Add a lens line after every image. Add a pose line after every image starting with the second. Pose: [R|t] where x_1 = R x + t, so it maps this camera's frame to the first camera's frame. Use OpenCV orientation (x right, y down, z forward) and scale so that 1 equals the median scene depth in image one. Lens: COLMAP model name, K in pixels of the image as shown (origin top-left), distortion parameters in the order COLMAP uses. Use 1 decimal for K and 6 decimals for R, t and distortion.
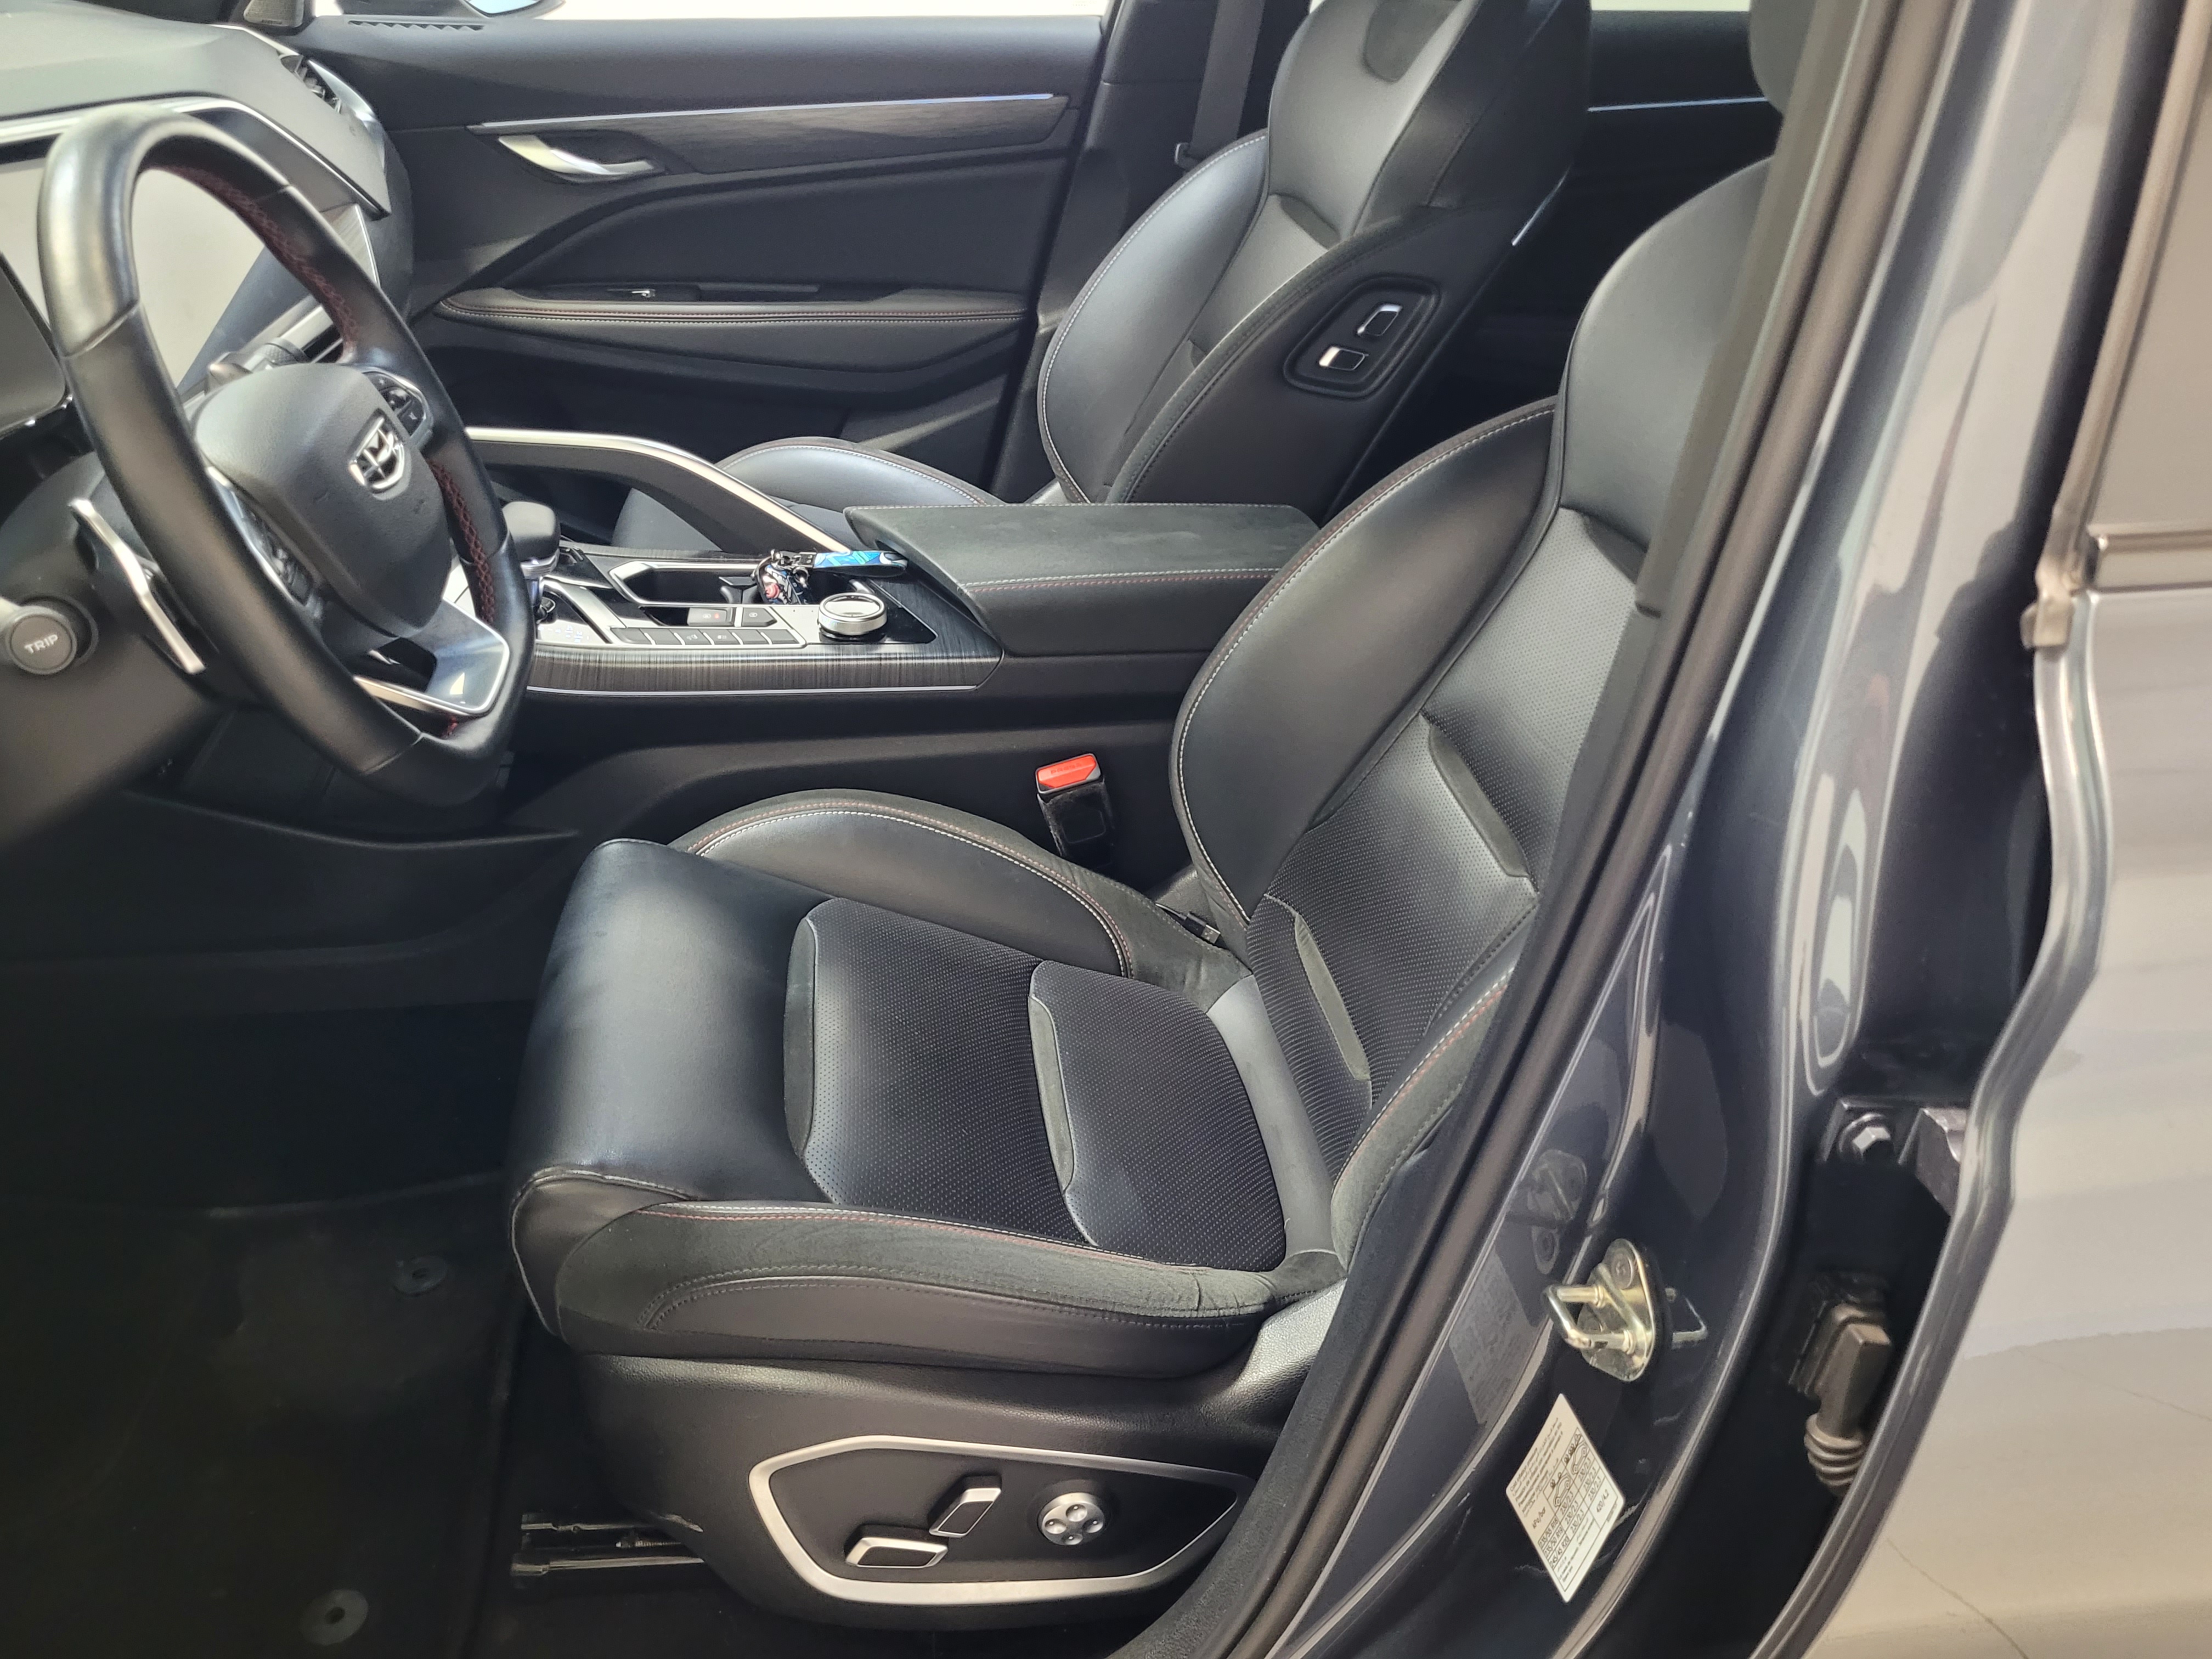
lens RADIAL K [[1707.3, 0, 1103.7], [0, 1707.3, 814.3], [0, 0, 1]] dist [0.013456, -0.002189]
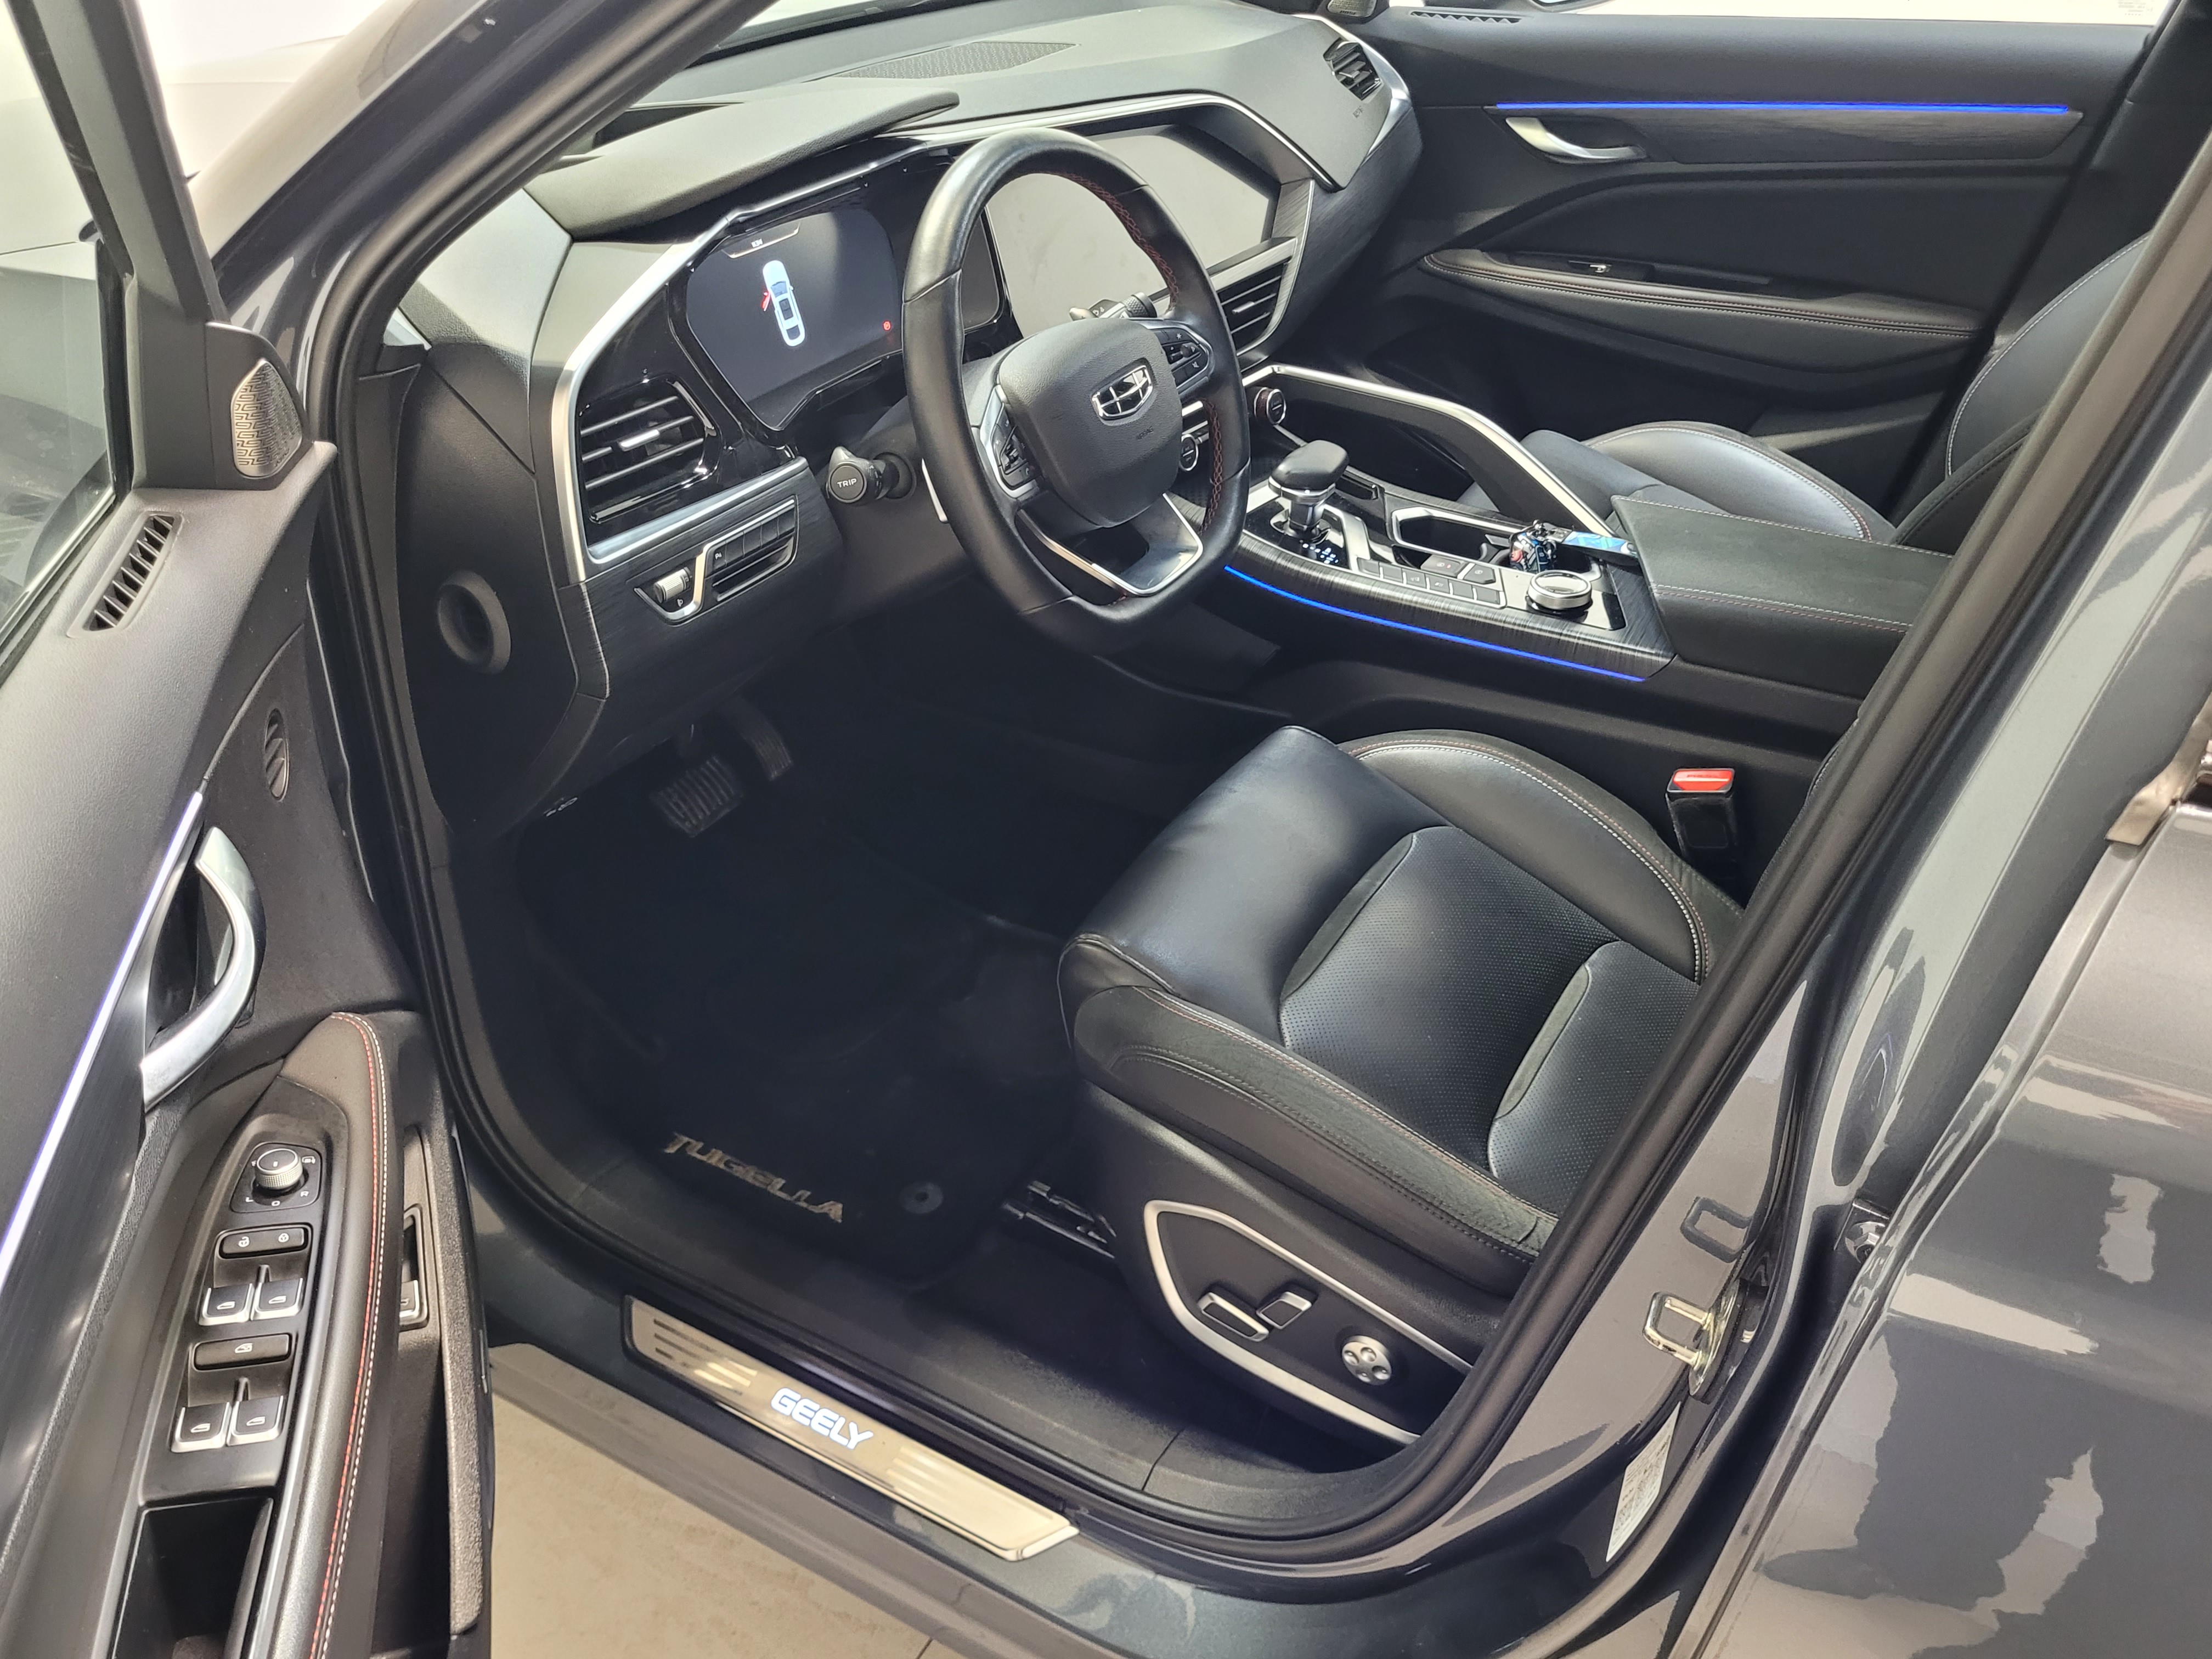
lens RADIAL K [[1697.6, 0, 1106.1], [0, 1697.6, 799.2], [0, 0, 1]] dist [0.006635, -0.002895]
pose [[0.792234, 0.283127, -0.540559, 0.240896], [-0.266810, 0.957402, 0.110425, -0.028675], [0.548797, 0.056744, 0.834028, -0.070828]]
